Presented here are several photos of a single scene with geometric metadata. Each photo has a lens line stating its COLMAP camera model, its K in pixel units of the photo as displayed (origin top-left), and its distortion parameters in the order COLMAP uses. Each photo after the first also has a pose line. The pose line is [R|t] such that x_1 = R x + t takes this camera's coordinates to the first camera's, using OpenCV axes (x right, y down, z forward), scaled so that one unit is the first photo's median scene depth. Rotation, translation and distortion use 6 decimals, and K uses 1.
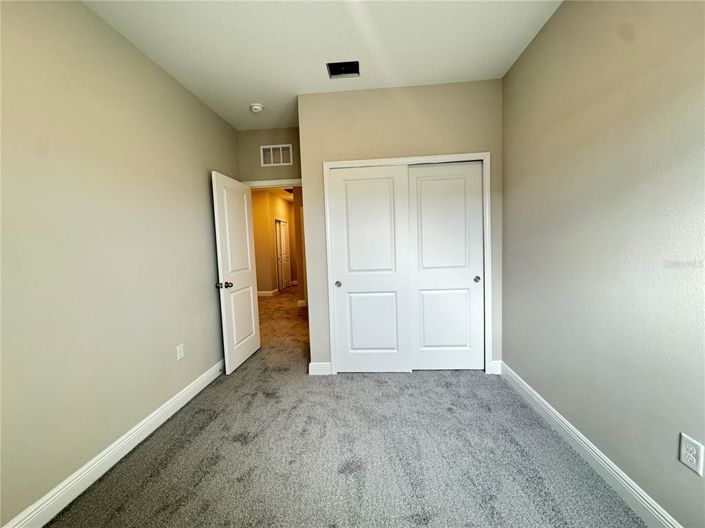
lens RADIAL K [[281.0, 0, 352.5], [0, 281.0, 264.0], [0, 0, 1]] dist [-0.000952, -0.000078]
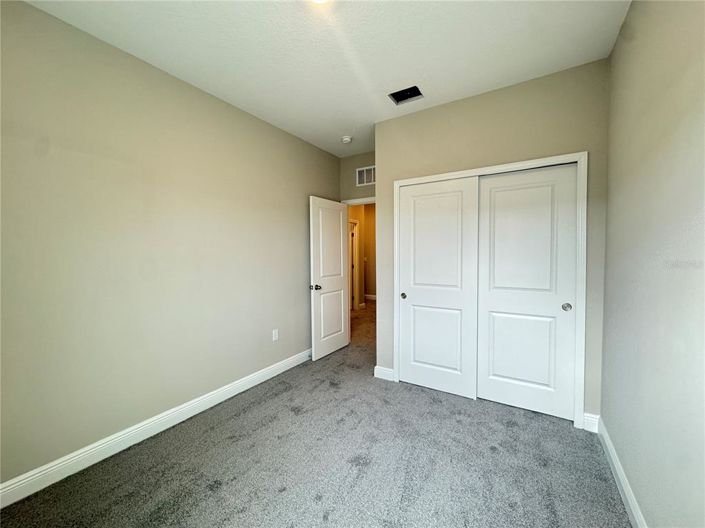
lens RADIAL K [[281.0, 0, 352.5], [0, 281.0, 264.0], [0, 0, 1]] dist [-0.000952, -0.000078]
pose [[0.883250, 0.047737, -0.466466, 0.271232], [-0.058551, 0.998246, -0.008707, -0.026705], [0.465232, 0.035002, 0.884496, -0.014500]]
